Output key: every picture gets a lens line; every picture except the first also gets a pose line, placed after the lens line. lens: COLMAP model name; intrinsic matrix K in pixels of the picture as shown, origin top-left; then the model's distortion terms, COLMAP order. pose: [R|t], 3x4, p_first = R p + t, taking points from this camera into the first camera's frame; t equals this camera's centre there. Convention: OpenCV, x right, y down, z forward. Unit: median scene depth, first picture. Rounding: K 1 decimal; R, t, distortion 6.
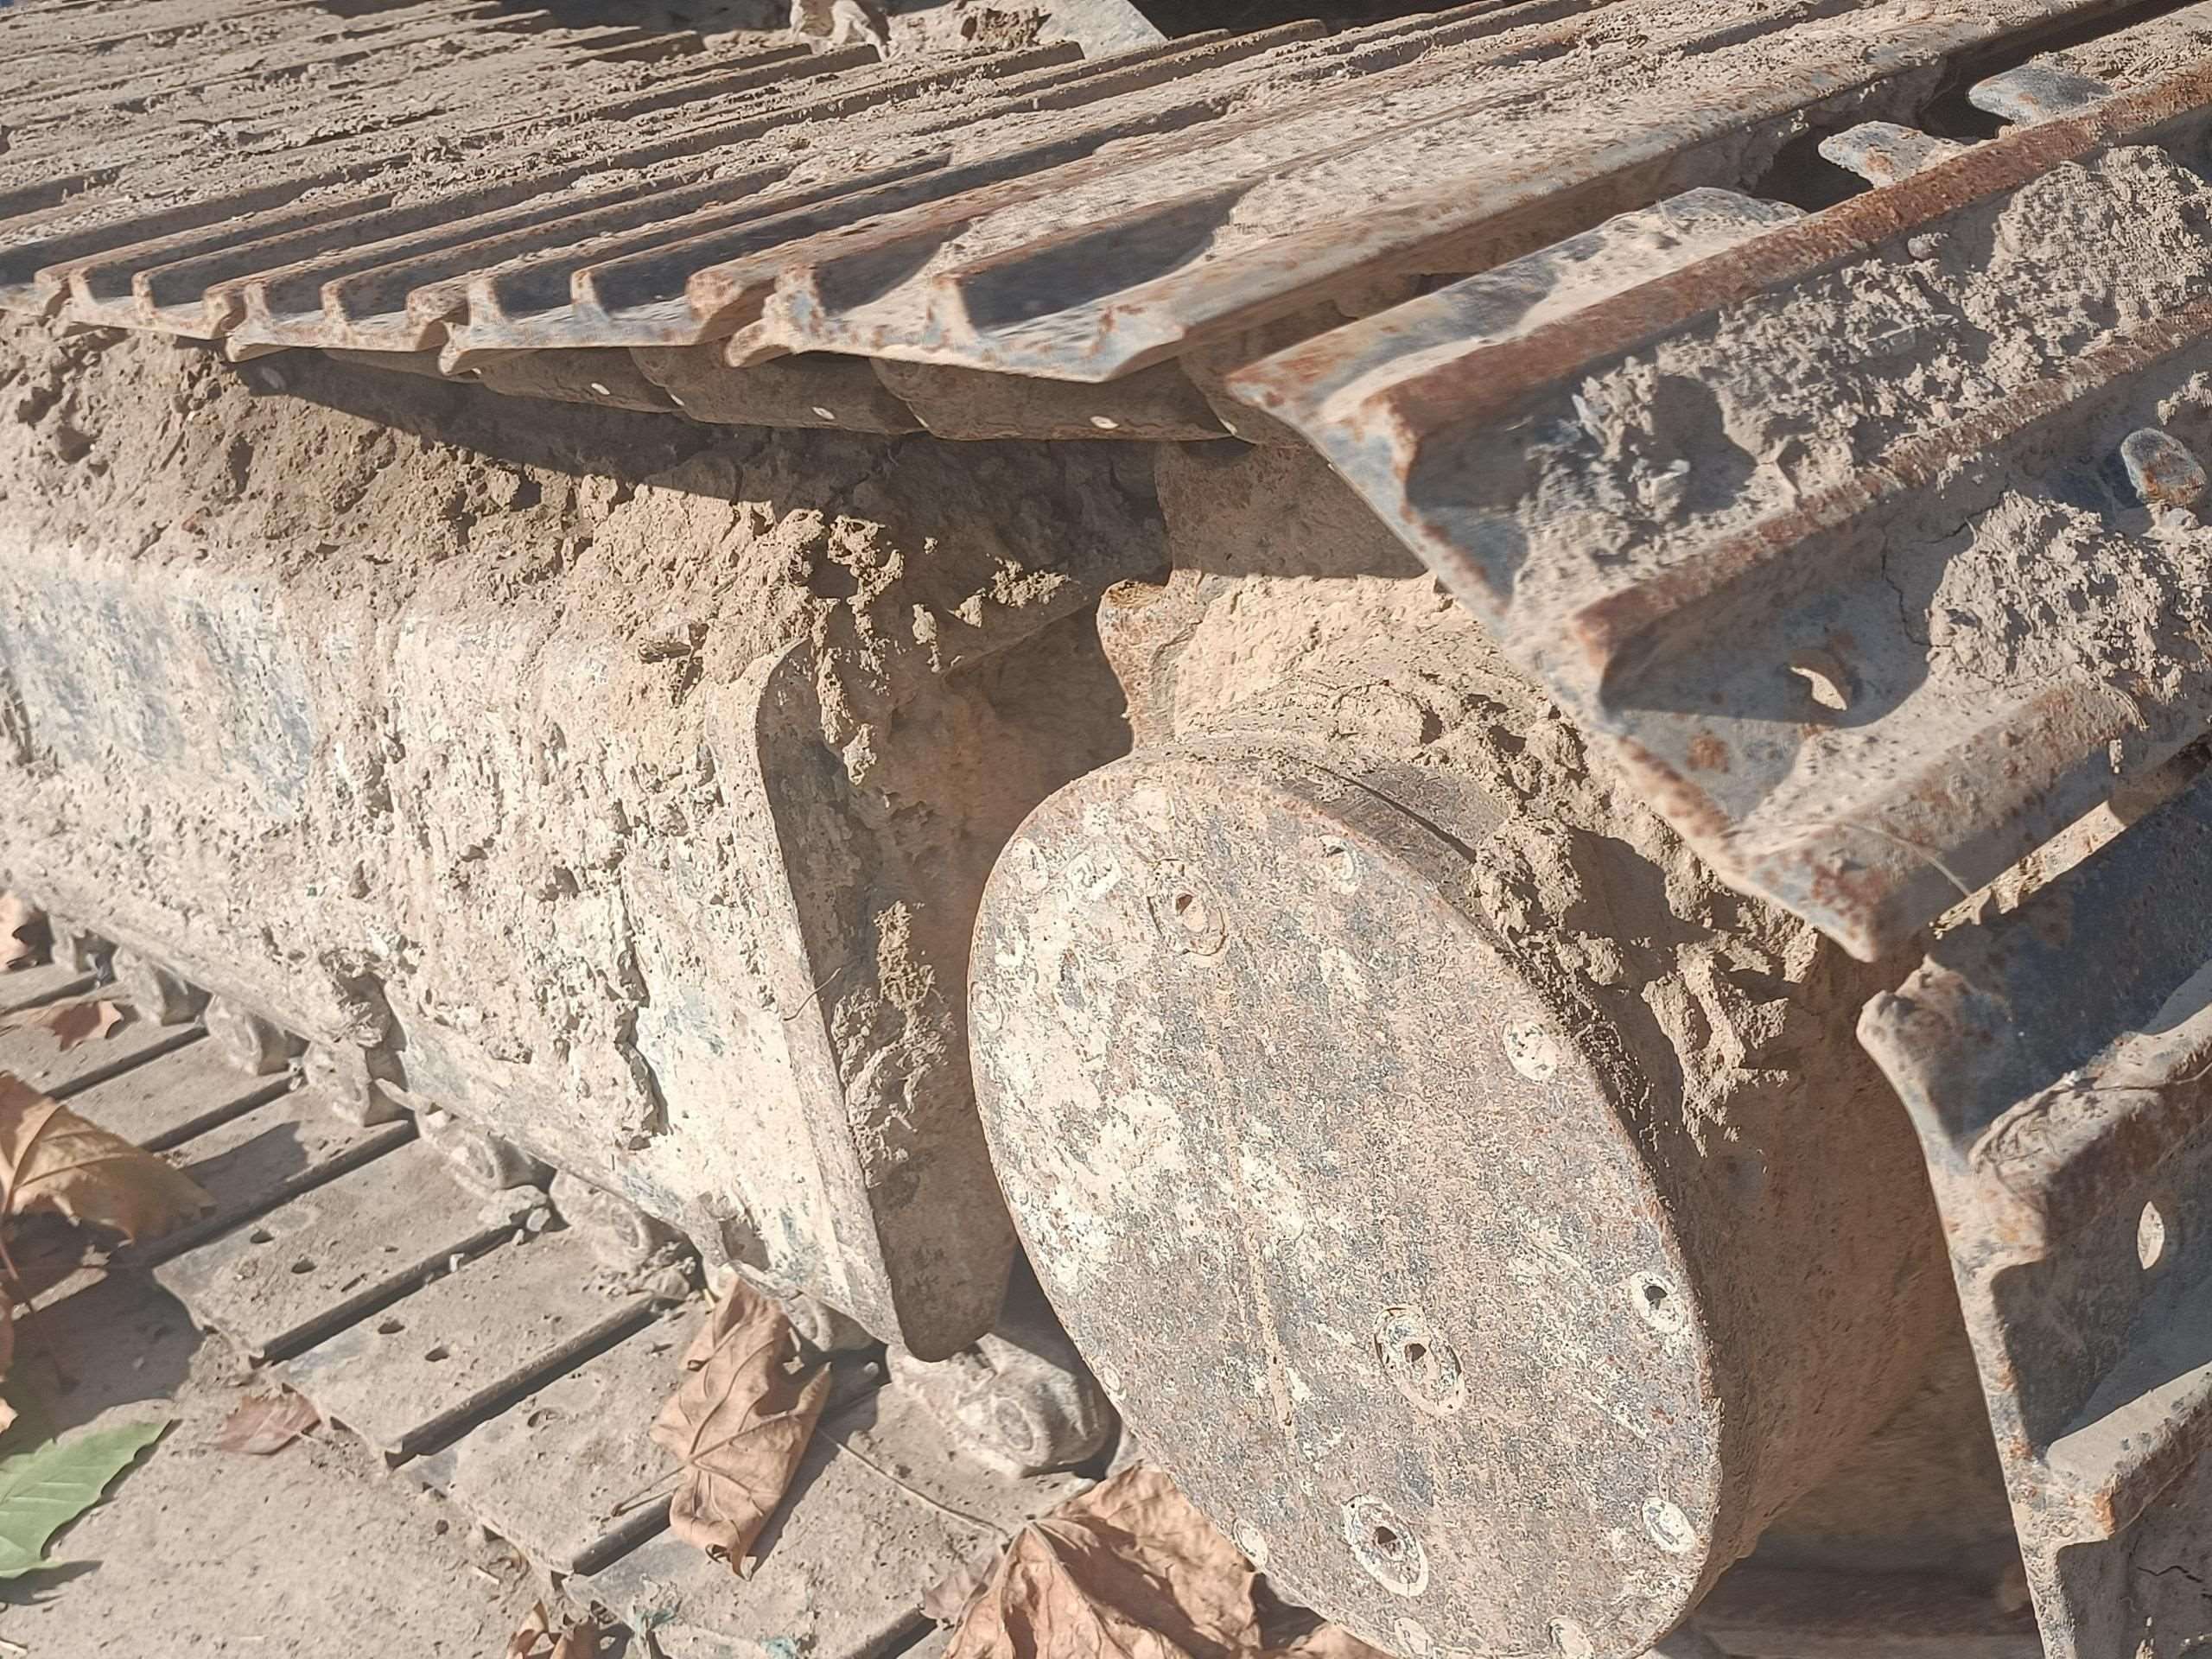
lens RADIAL K [[2648.4, 0, 1106.0], [0, 2648.4, 829.5], [0, 0, 1]] dist [0.110695, -0.270464]
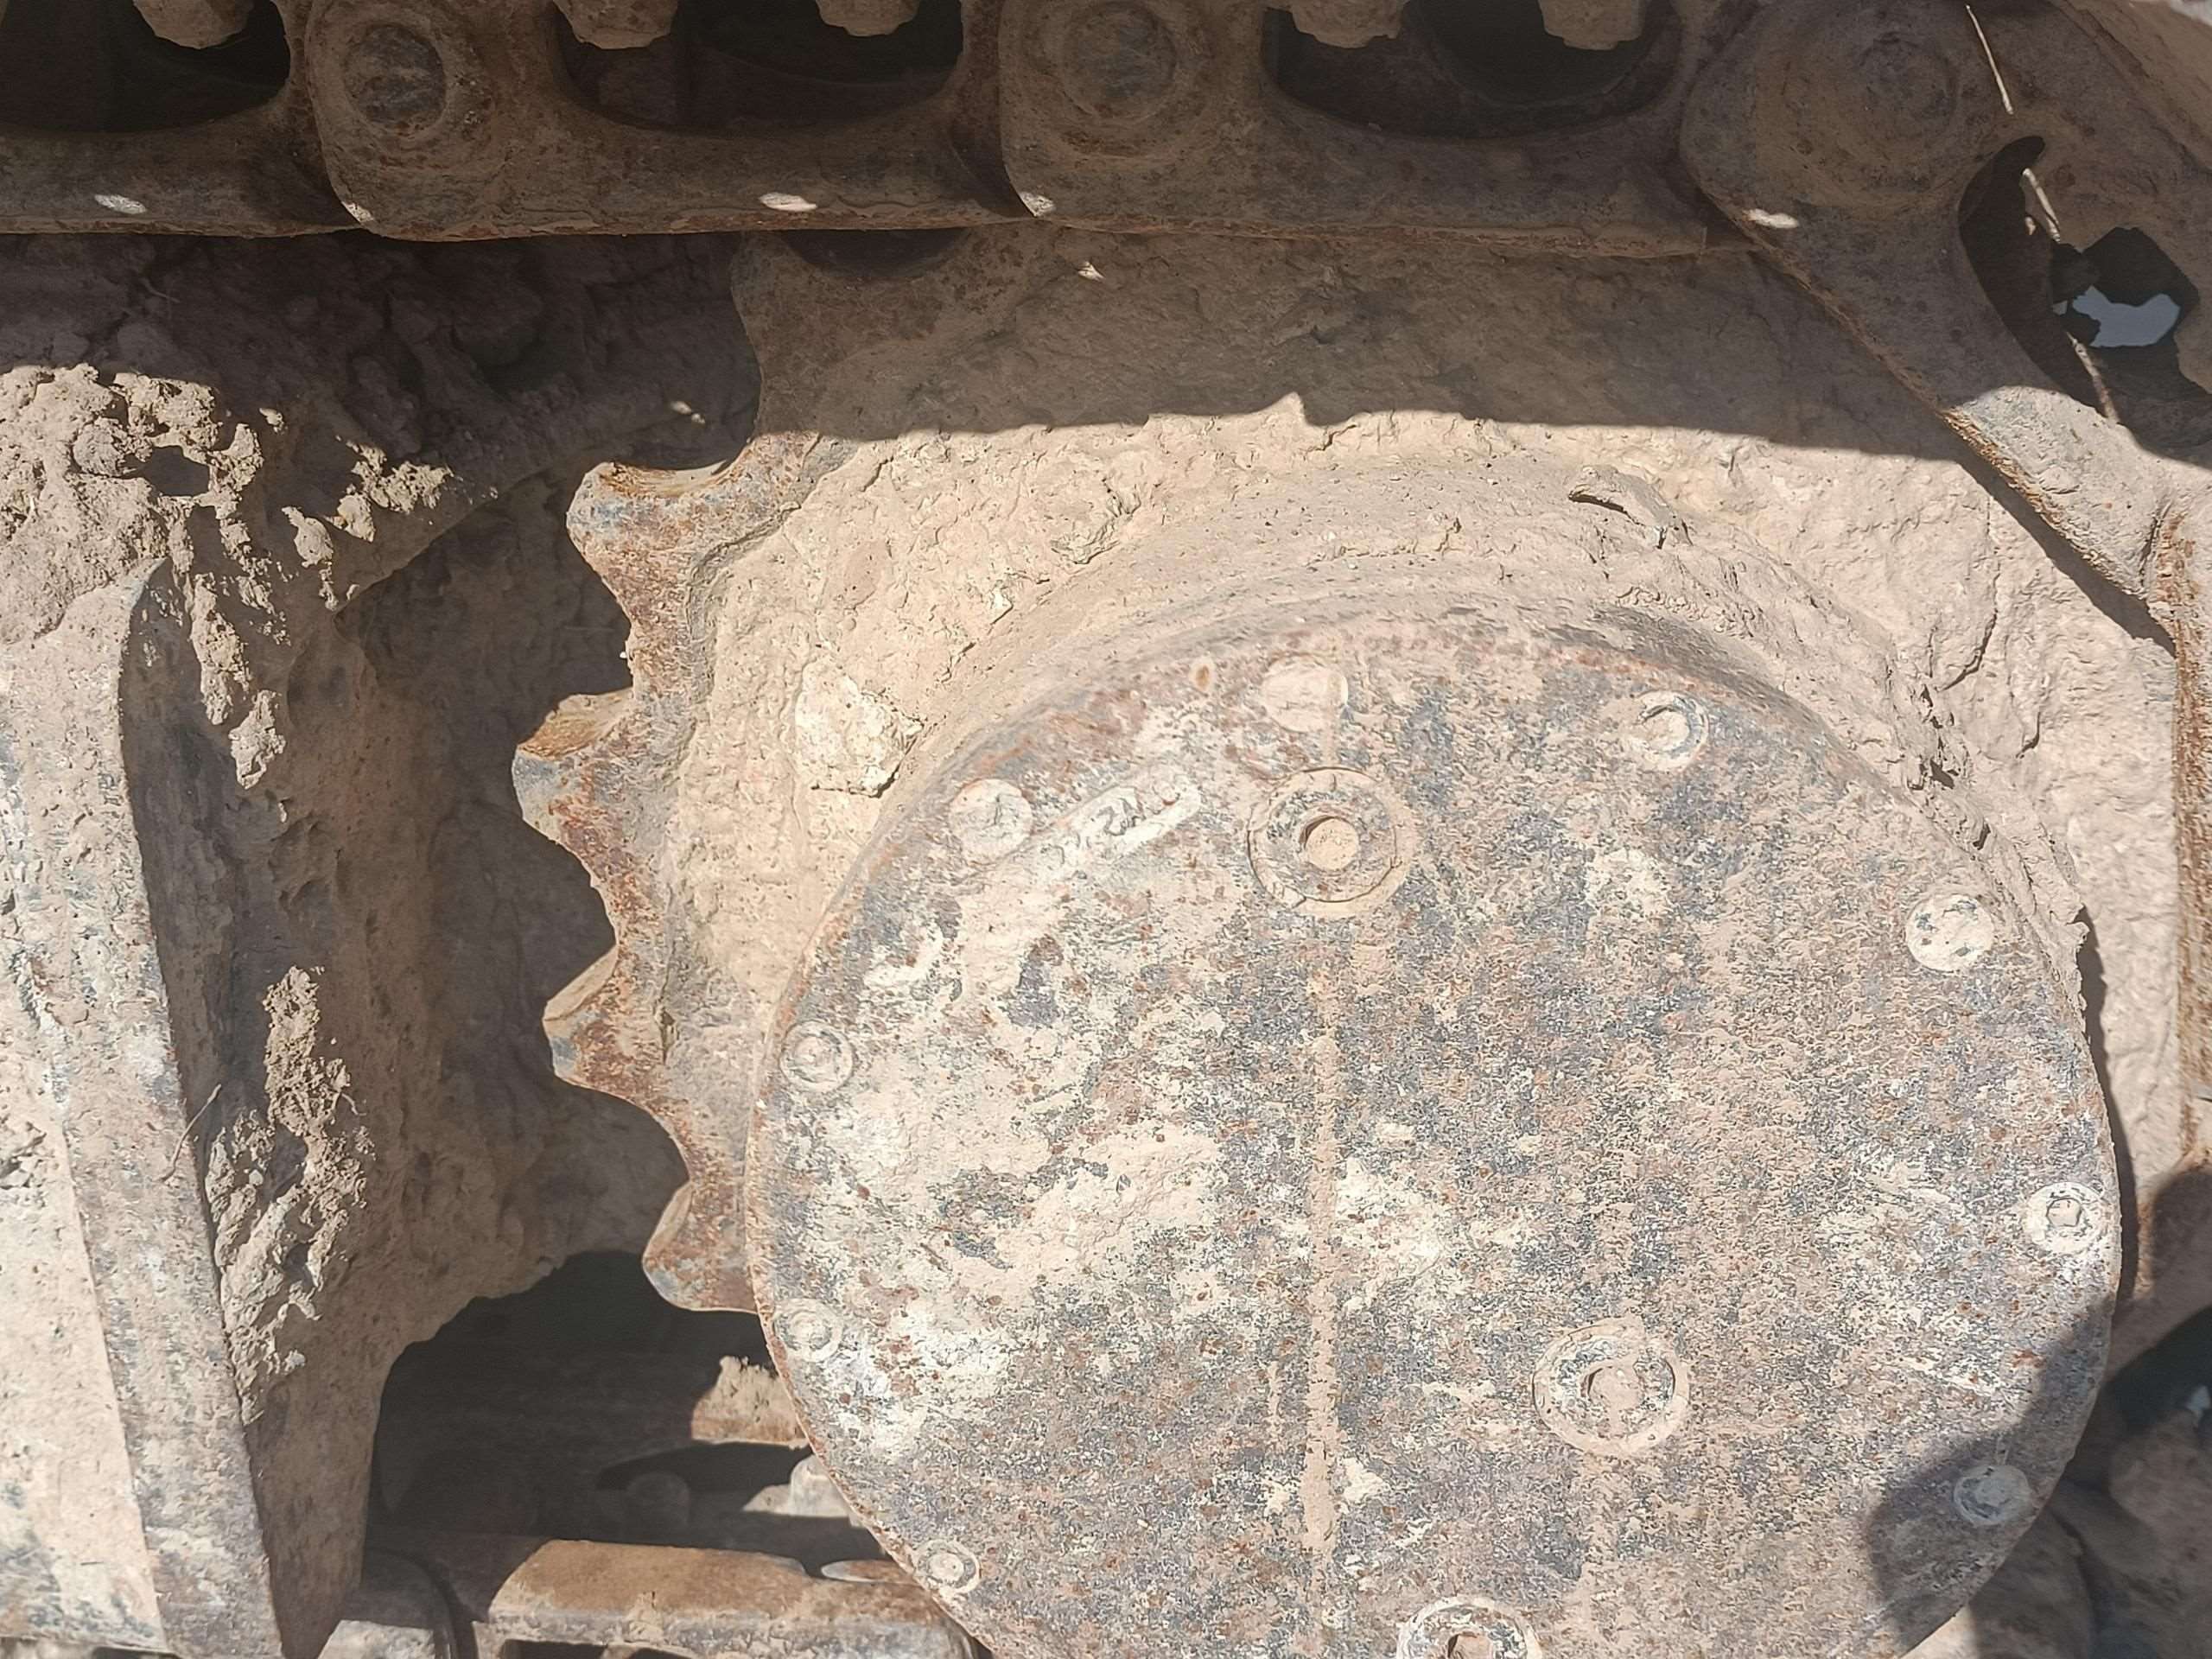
lens RADIAL K [[2648.4, 0, 1106.0], [0, 2648.4, 829.5], [0, 0, 1]] dist [0.110695, -0.270464]
pose [[0.737914, -0.097160, 0.667865, -0.424451], [0.118343, 0.992878, 0.013686, 0.009514], [-0.664438, 0.068938, 0.744157, 0.444107]]
